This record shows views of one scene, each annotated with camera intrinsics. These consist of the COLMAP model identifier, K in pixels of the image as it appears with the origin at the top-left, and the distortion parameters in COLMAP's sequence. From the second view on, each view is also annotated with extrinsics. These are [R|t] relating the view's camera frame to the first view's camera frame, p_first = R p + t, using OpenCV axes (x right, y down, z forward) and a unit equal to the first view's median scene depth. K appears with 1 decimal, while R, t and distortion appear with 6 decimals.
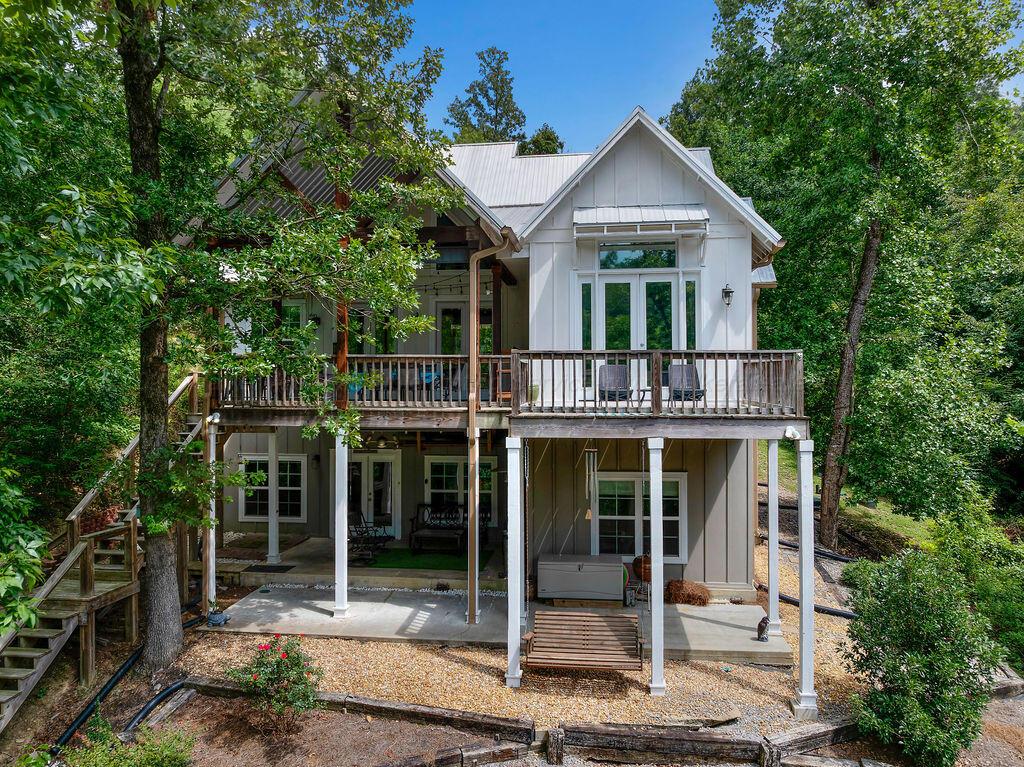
lens RADIAL K [[710.1, 0, 512.0], [0, 710.1, 383.5], [0, 0, 1]] dist [-0.038466, -0.000935]
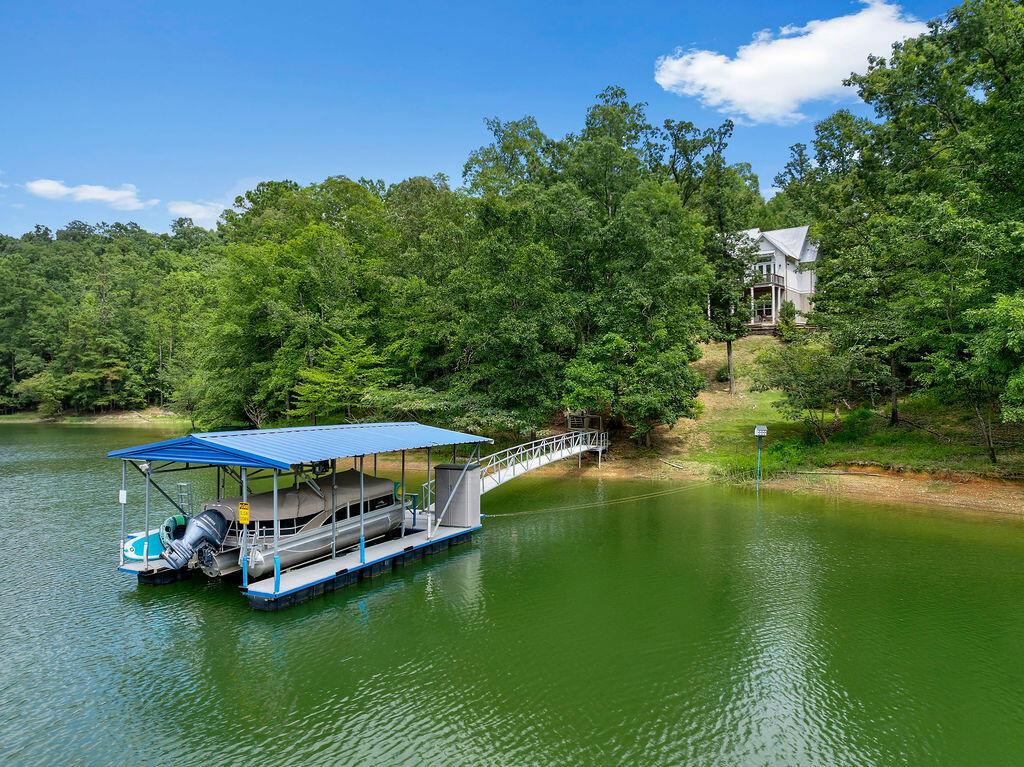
lens RADIAL K [[710.1, 0, 512.0], [0, 710.1, 383.5], [0, 0, 1]] dist [-0.038466, -0.000935]
pose [[0.857200, -0.012268, -0.514837, 1.645076], [0.011357, 0.999923, -0.004918, 1.025086], [0.514858, -0.001631, 0.857274, -6.062063]]
